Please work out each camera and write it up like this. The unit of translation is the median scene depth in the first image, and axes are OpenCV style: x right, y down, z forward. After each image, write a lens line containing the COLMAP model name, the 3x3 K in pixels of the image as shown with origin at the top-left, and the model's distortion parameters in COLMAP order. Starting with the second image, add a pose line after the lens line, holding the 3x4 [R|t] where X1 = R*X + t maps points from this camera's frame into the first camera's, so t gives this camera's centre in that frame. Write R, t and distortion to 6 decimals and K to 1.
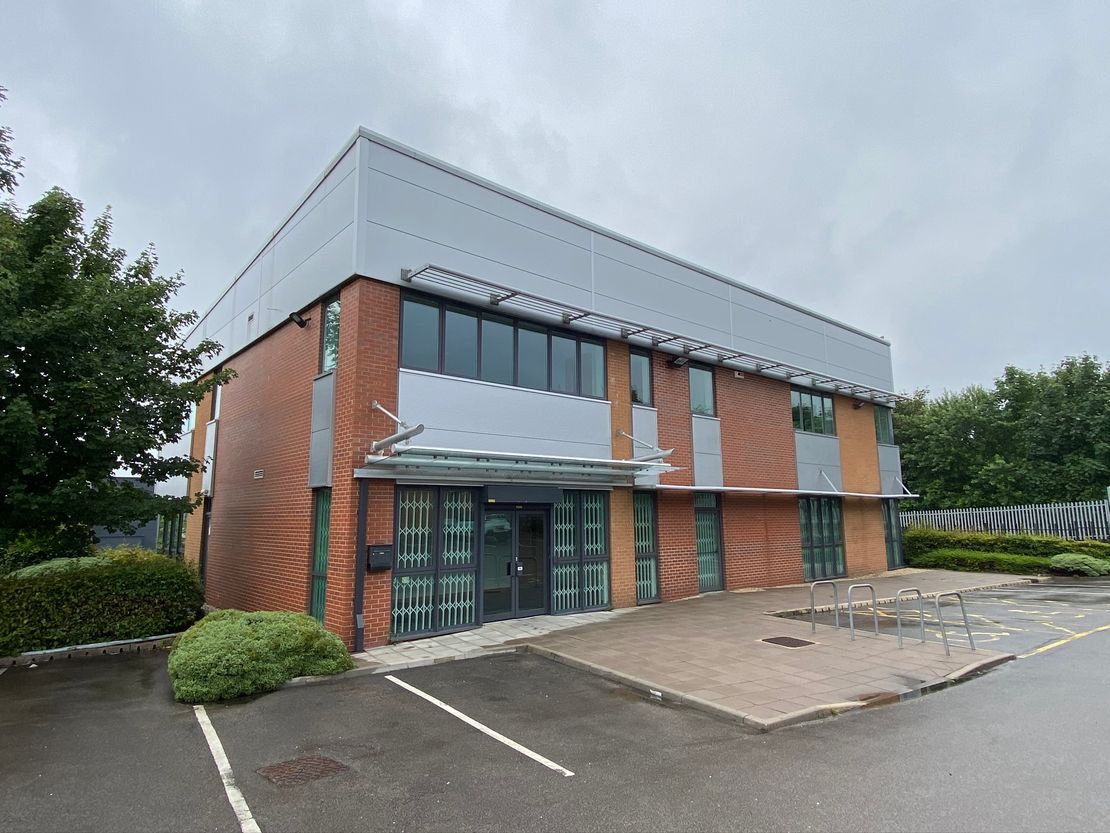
lens RADIAL K [[631.7, 0, 555.0], [0, 631.7, 416.5], [0, 0, 1]] dist [0.027210, -0.034960]
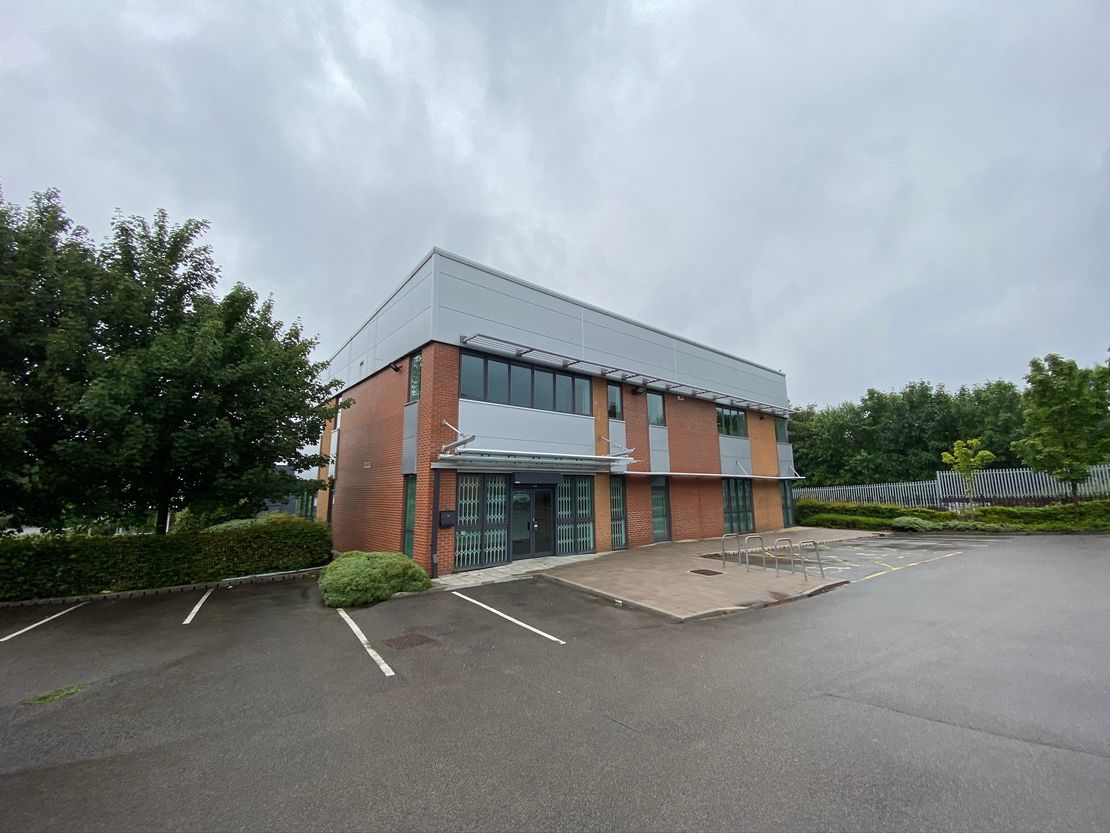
lens RADIAL K [[448.3, 0, 555.0], [0, 448.3, 416.5], [0, 0, 1]] dist [0.018955, -0.019919]
pose [[0.999881, -0.003478, -0.015034, 0.009459], [0.003364, 0.999966, -0.007585, -0.020356], [0.015060, 0.007533, 0.999858, -0.105633]]
